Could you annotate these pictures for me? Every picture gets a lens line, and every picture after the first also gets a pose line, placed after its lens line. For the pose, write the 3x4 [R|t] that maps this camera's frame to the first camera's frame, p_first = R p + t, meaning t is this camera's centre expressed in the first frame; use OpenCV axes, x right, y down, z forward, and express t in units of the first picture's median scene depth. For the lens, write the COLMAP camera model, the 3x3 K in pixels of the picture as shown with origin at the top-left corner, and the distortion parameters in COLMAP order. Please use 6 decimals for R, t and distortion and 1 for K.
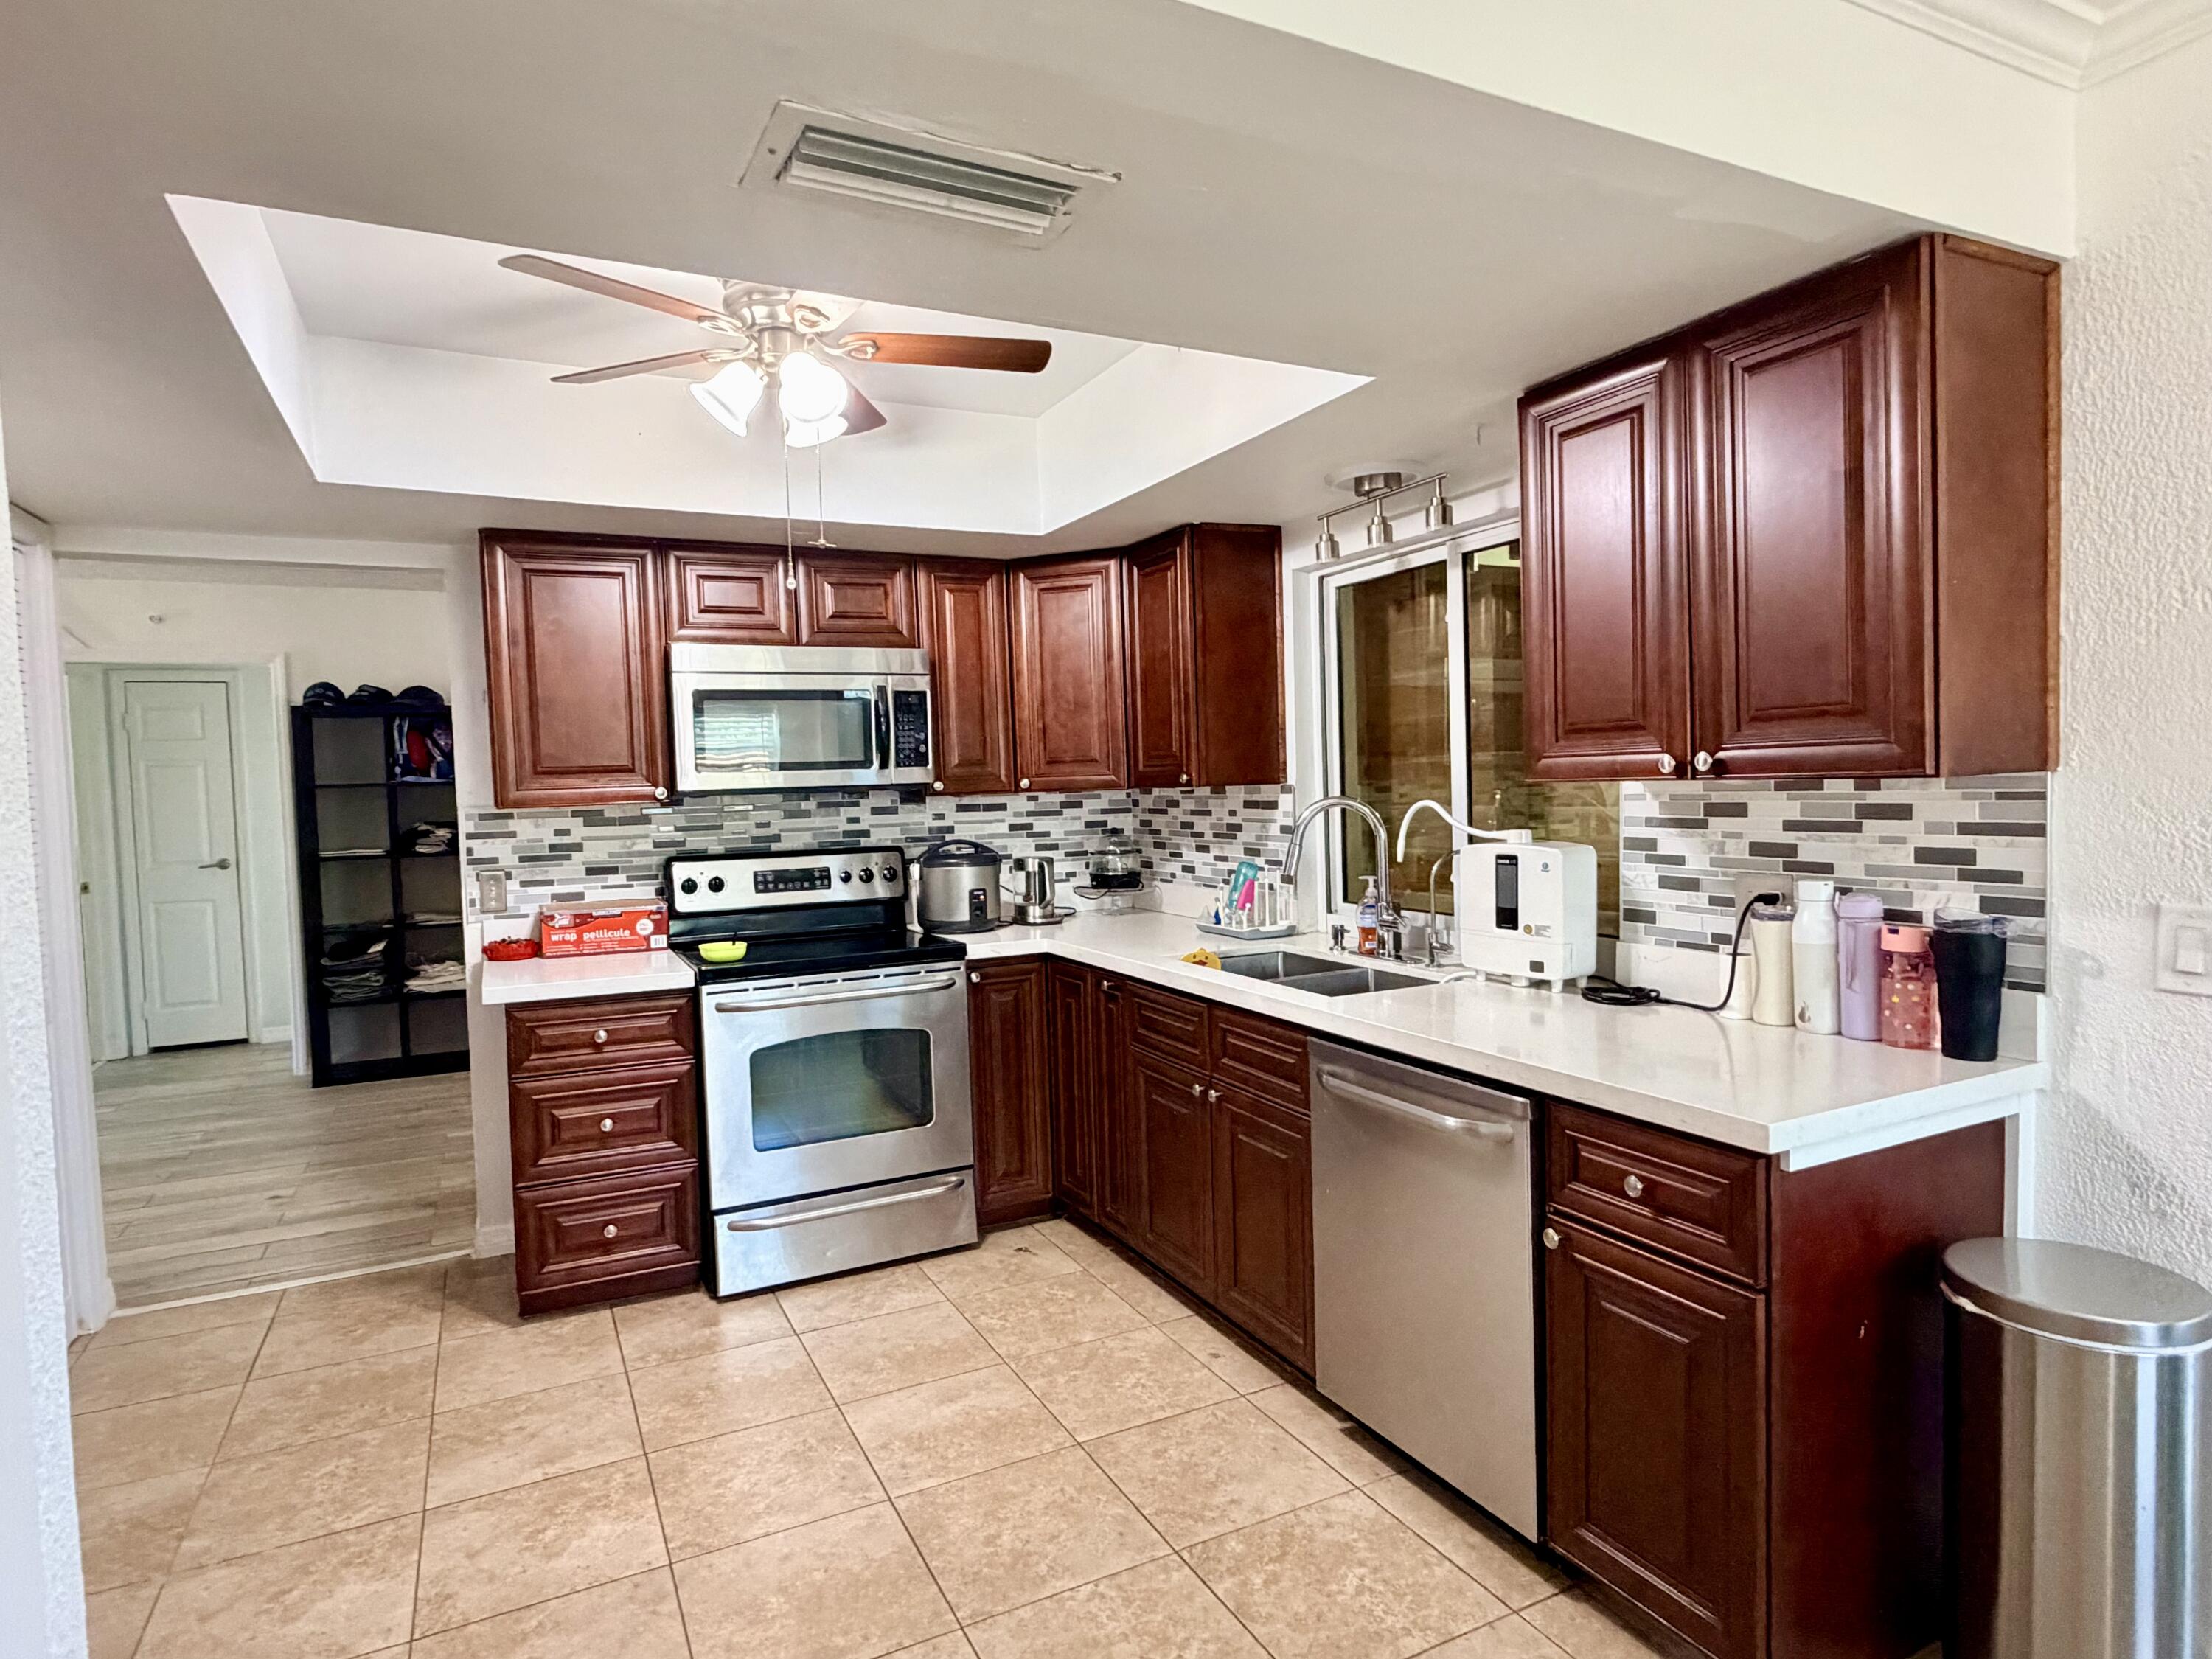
lens RADIAL K [[1214.4, 0, 1102.8], [0, 1214.4, 839.0], [0, 0, 1]] dist [0.002279, 0.002537]
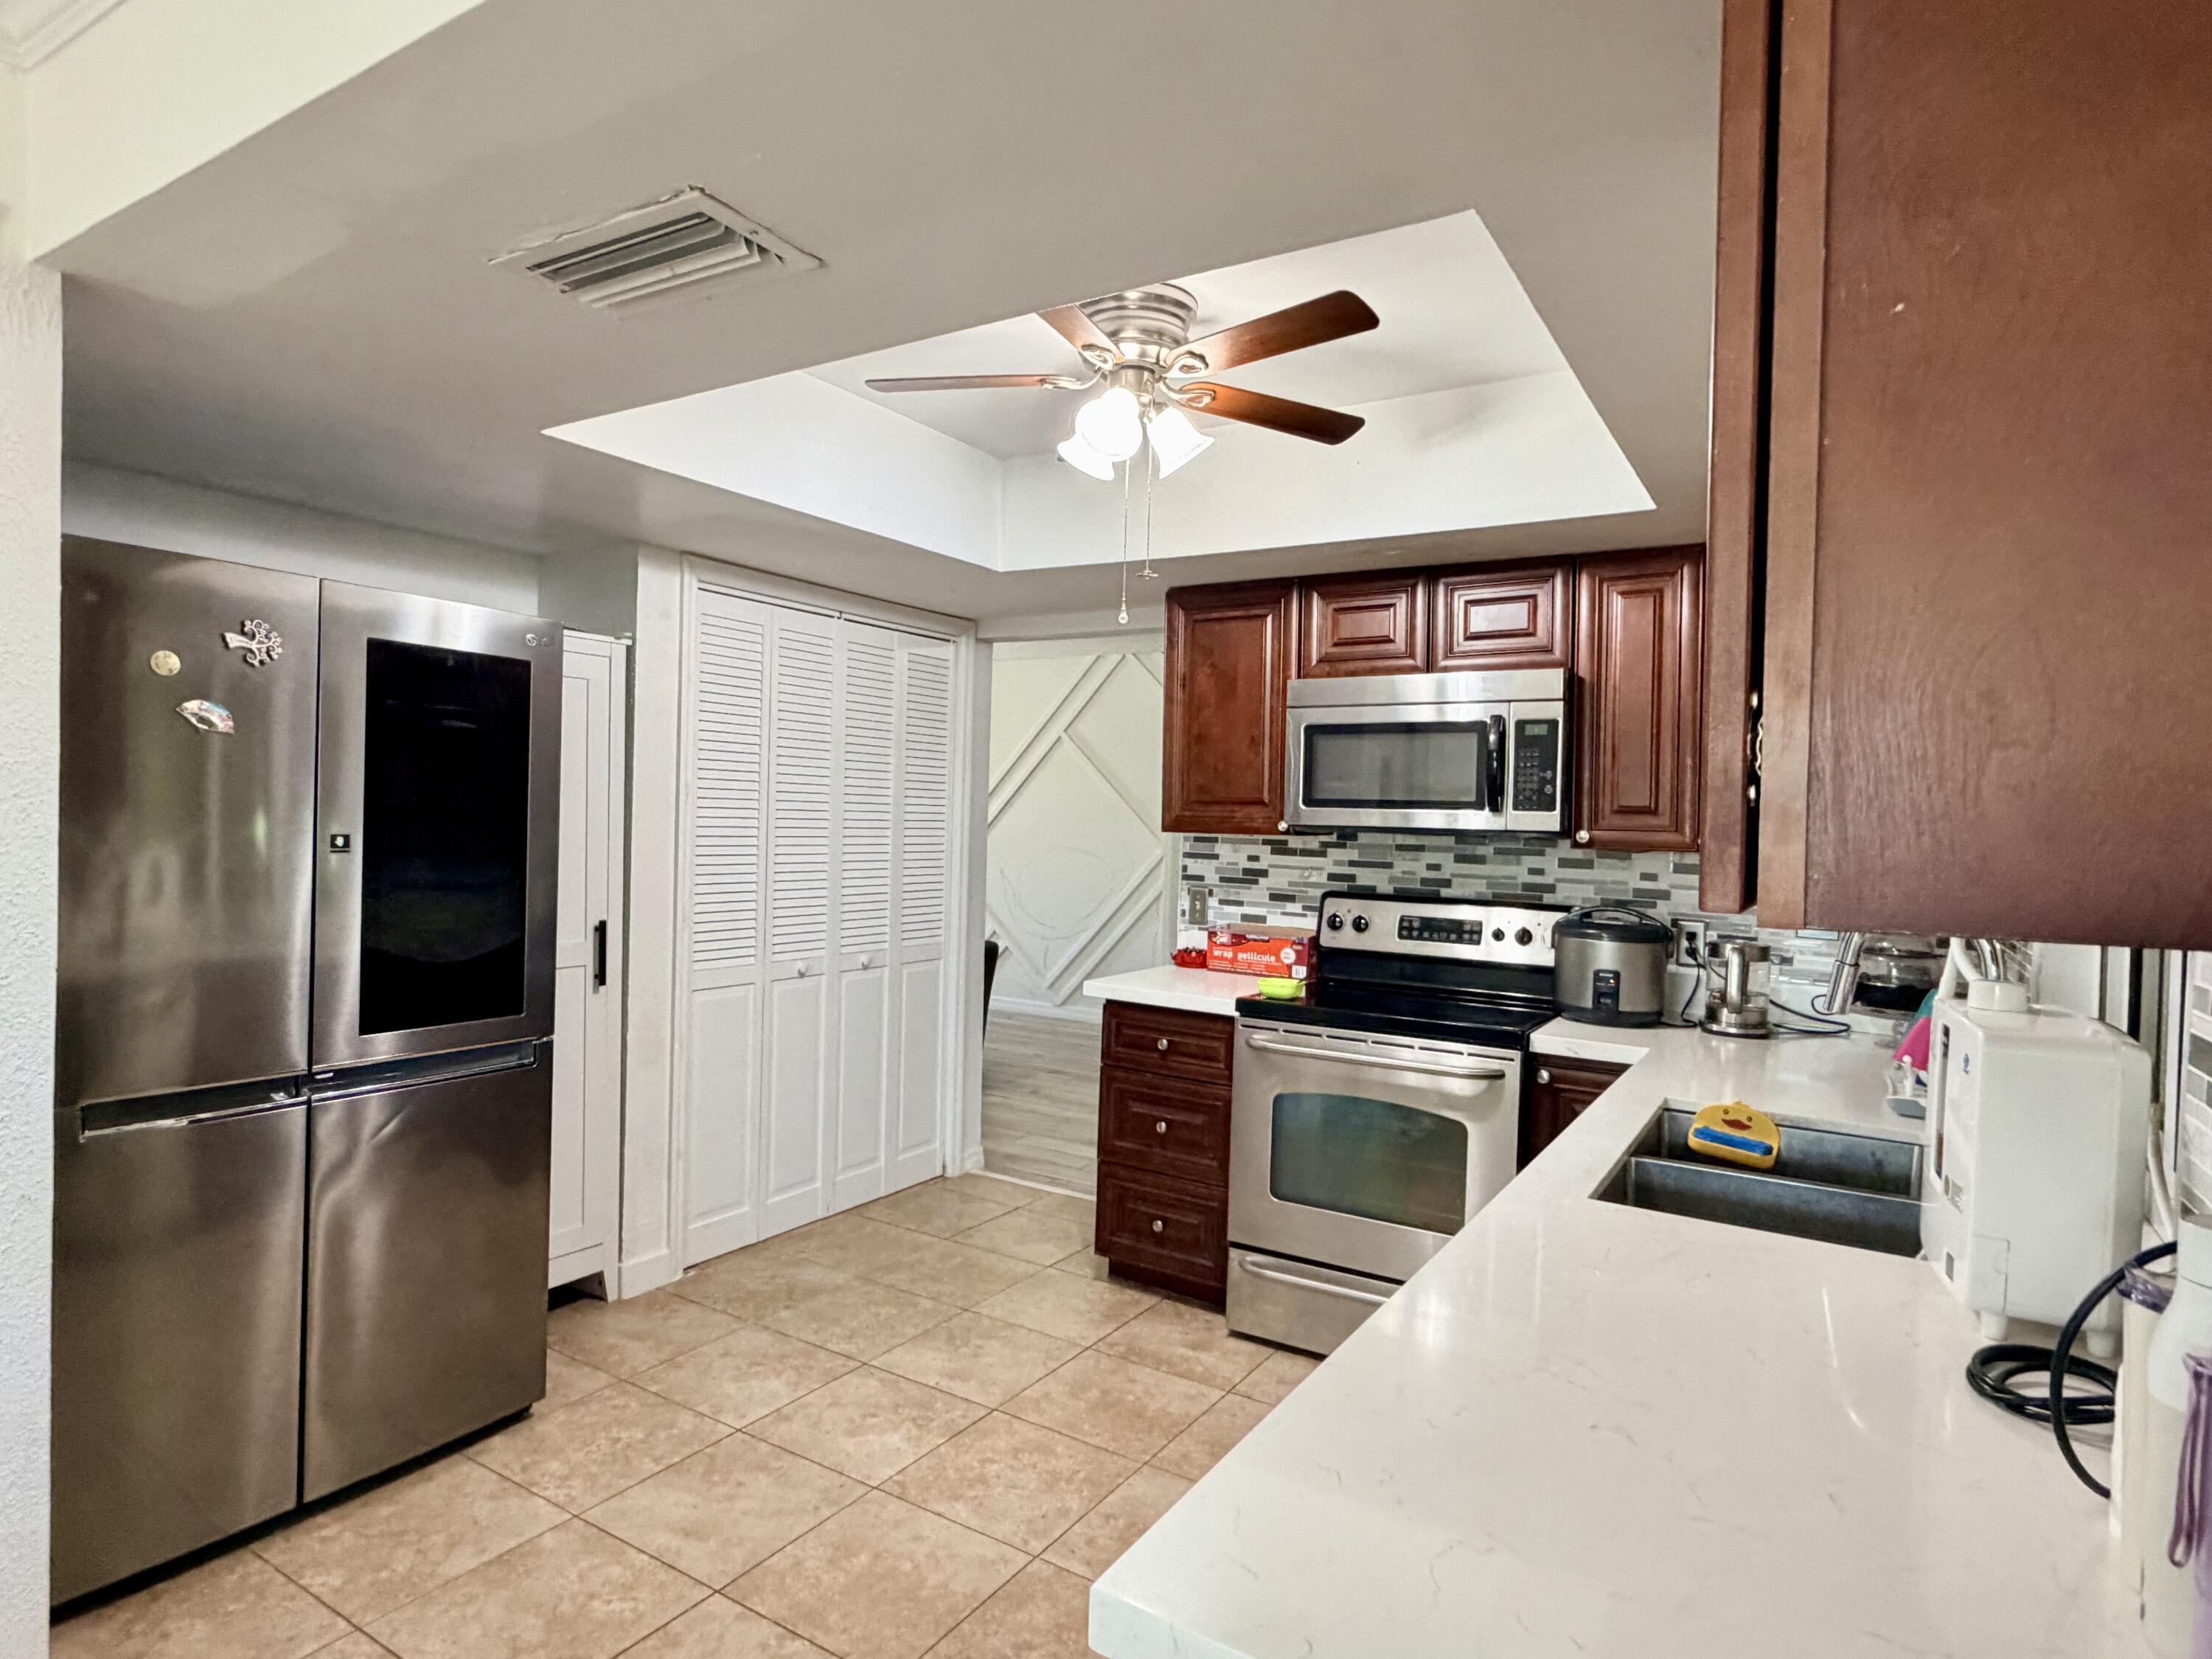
lens RADIAL K [[1231.9, 0, 1098.3], [0, 1231.9, 853.2], [0, 0, 1]] dist [0.028567, 0.000385]
pose [[0.519221, 0.070614, -0.851718, 0.415230], [-0.084981, 0.995908, 0.030763, -0.031876], [0.850405, 0.056407, 0.523097, 0.310706]]
